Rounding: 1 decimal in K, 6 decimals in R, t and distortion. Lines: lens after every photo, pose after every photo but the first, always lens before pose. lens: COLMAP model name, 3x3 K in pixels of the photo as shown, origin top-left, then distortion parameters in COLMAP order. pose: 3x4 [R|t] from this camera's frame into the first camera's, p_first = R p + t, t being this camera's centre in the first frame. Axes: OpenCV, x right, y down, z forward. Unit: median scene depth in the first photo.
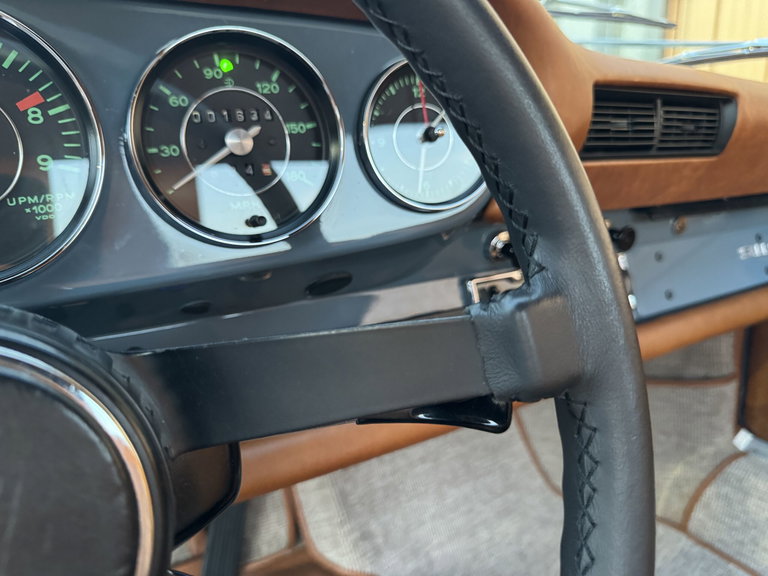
lens RADIAL K [[563.0, 0, 383.0], [0, 563.0, 287.1], [0, 0, 1]] dist [-0.024230, 0.005622]
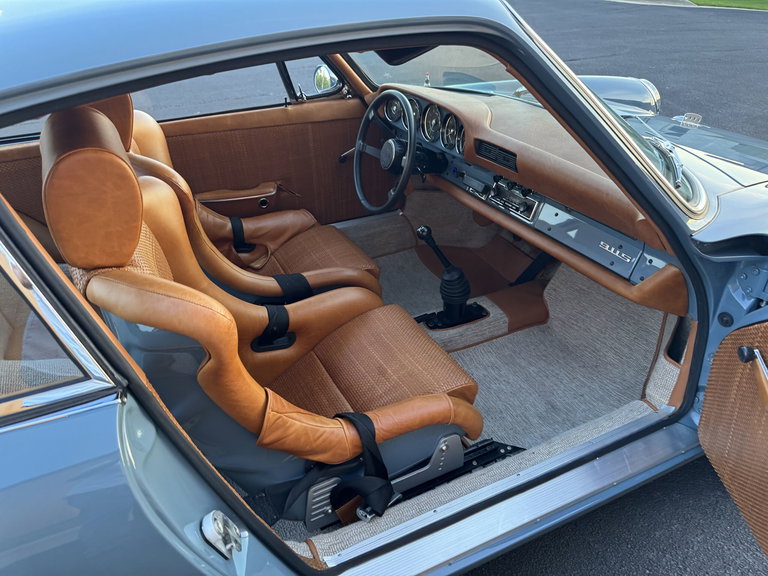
lens RADIAL K [[540.0, 0, 379.1], [0, 540.0, 289.0], [0, 0, 1]] dist [0.131195, -0.209624]
pose [[-0.128109, 0.518526, -0.845411, 2.490522], [-0.221409, 0.815967, 0.534018, -0.801205], [0.966729, 0.255595, 0.010273, 0.264995]]
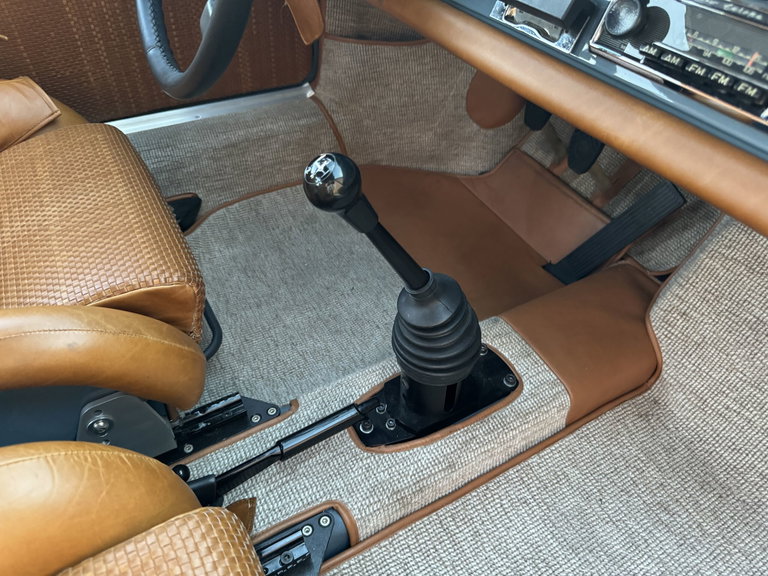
lens RADIAL K [[548.8, 0, 384.3], [0, 548.8, 291.4], [0, 0, 1]] dist [0.018143, -0.045828]
pose [[-0.054693, 0.684684, -0.726785, 0.788986], [-0.278435, 0.688545, 0.669612, -0.092951], [0.958897, 0.238986, 0.152981, 0.415072]]
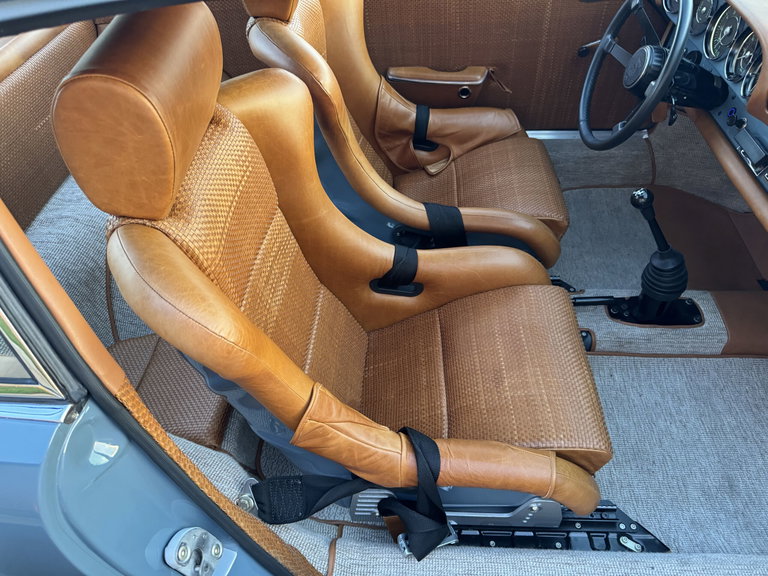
lens RADIAL K [[546.6, 0, 384.0], [0, 546.6, 288.0], [0, 0, 1]] dist [0.018779, -0.026615]
pose [[-0.580534, 0.598934, -0.551596, 1.863475], [-0.165556, 0.576462, 0.800177, -0.842202], [0.797227, 0.555850, -0.235499, 0.336806]]
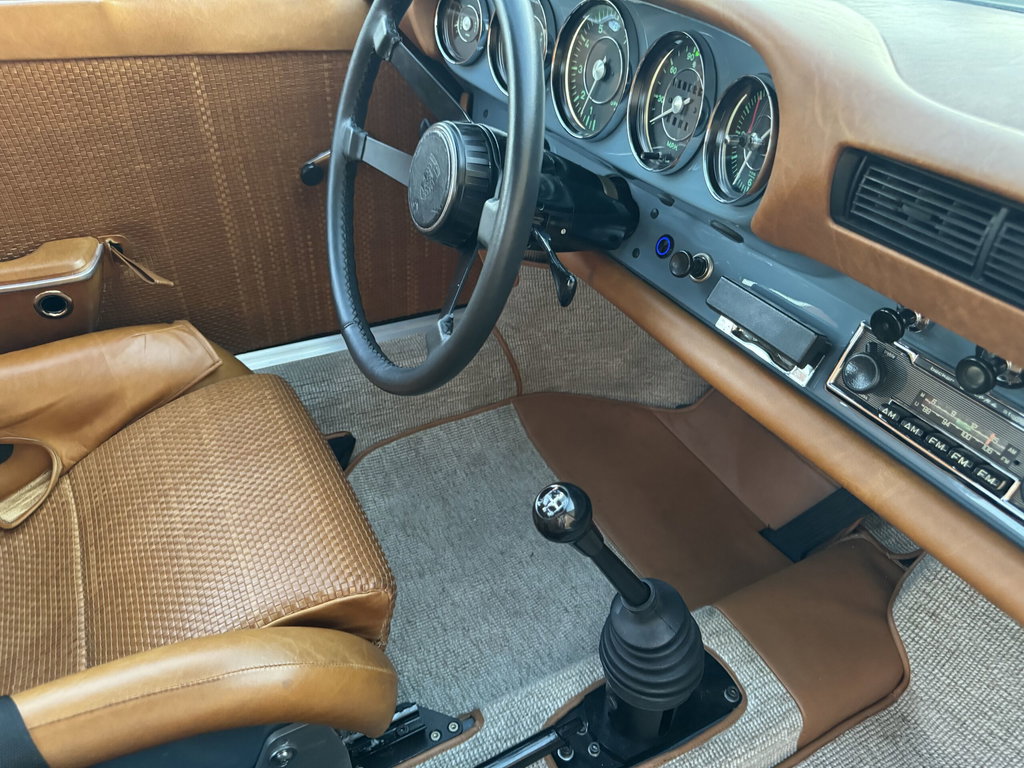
lens RADIAL K [[728.8, 0, 512.0], [0, 728.8, 384.0], [0, 0, 1]] dist [0.018779, -0.026615]
pose [[-0.080348, 0.579260, -0.811173, 0.830548], [-0.286701, 0.765984, 0.575388, -0.307363], [0.954645, 0.278796, 0.104529, 0.241458]]
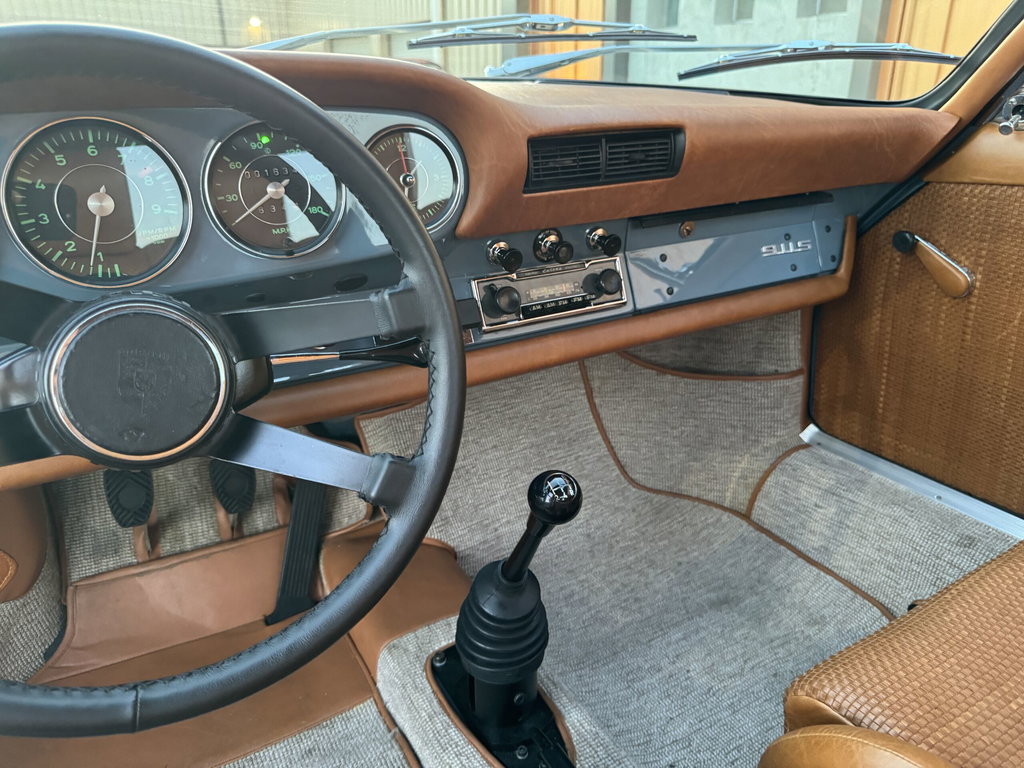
lens RADIAL K [[728.8, 0, 512.0], [0, 728.8, 384.0], [0, 0, 1]] dist [0.018779, -0.026615]
pose [[0.999306, 0.006685, -0.036644, 0.209830], [-0.001438, 0.989956, 0.141365, -0.006202], [0.037221, -0.141215, 0.989279, -0.465693]]
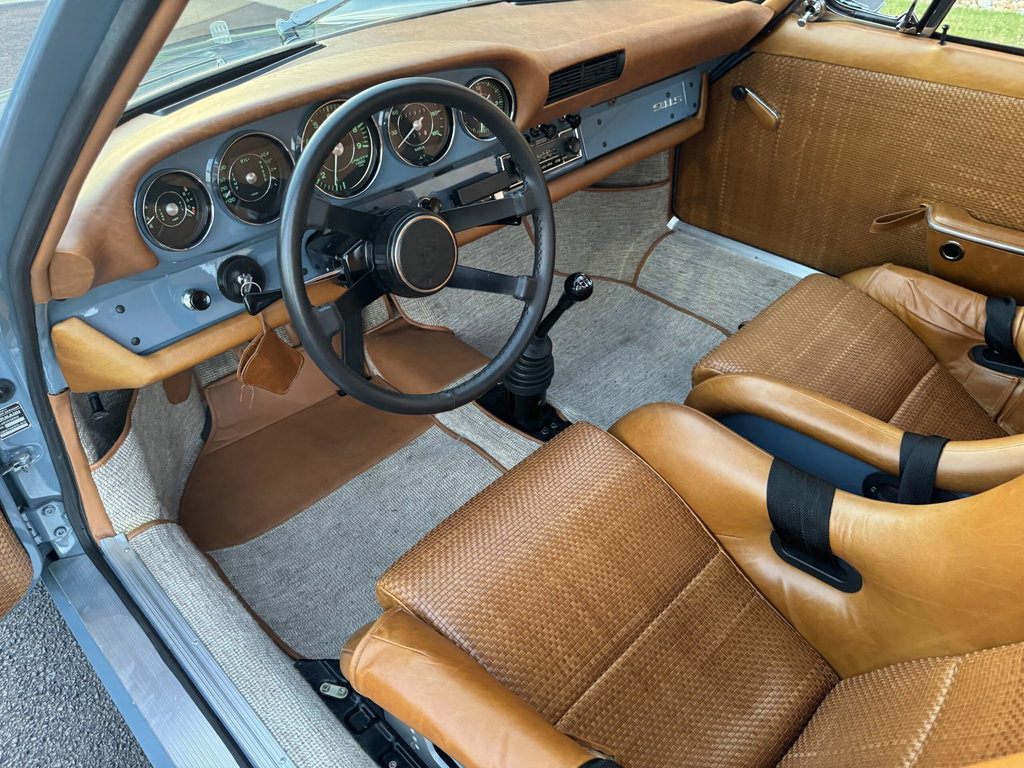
lens RADIAL K [[726.9, 0, 478.9], [0, 726.9, 383.8], [0, 0, 1]] dist [0.015732, -0.026056]
pose [[0.981874, -0.129495, 0.138403, -0.268121], [0.061292, 0.907915, 0.414649, -0.246778], [-0.179353, -0.398650, 0.899395, -1.169229]]
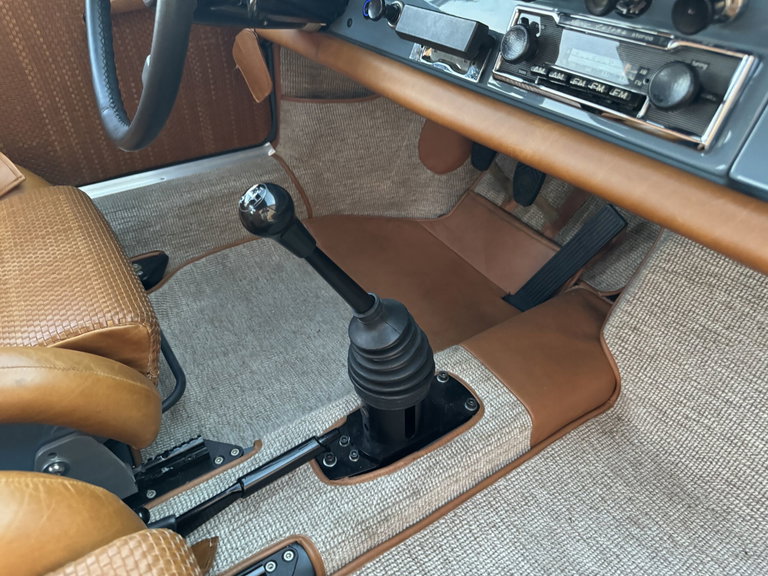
lens RADIAL K [[547.1, 0, 382.5], [0, 547.1, 292.0], [0, 0, 1]] dist [0.016434, -0.038689]
pose [[0.002912, 0.603028, -0.797714, 0.844630], [-0.240158, 0.774793, 0.584824, -0.088904], [0.970729, 0.189874, 0.147079, 0.482905]]
